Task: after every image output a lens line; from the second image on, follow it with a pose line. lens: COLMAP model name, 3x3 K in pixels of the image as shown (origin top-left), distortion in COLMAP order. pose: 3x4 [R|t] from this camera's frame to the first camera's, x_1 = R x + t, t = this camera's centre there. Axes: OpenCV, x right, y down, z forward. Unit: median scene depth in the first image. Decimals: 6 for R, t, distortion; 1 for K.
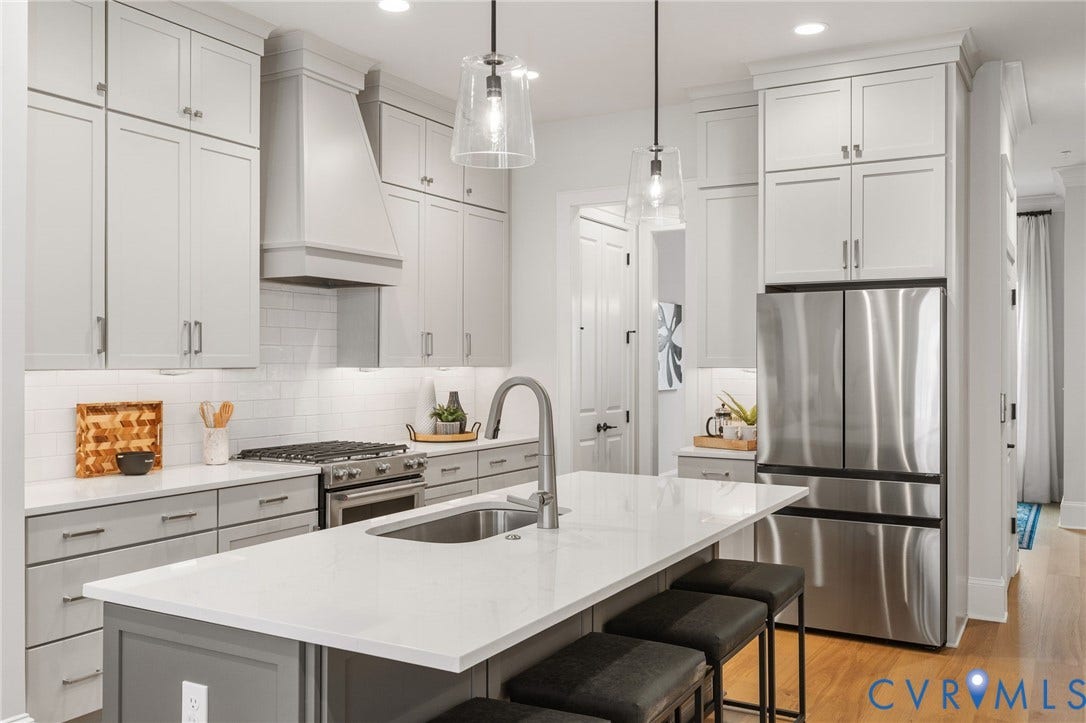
lens RADIAL K [[930.6, 0, 540.5], [0, 930.6, 361.9], [0, 0, 1]] dist [0.019830, -0.002716]
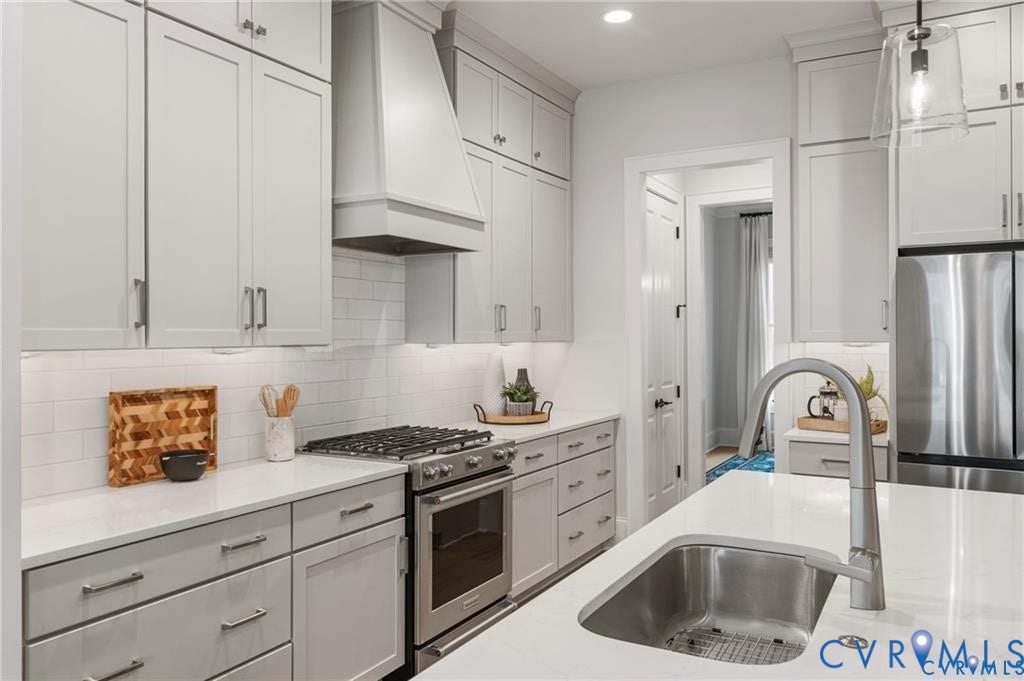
lens RADIAL K [[757.4, 0, 512.6], [0, 757.4, 332.9], [0, 0, 1]] dist [0.017911, -0.002305]
pose [[0.999972, -0.004624, 0.005931, -0.138402], [0.004657, 0.999973, -0.005645, 0.000160], [-0.005904, 0.005673, 0.999966, 0.307808]]
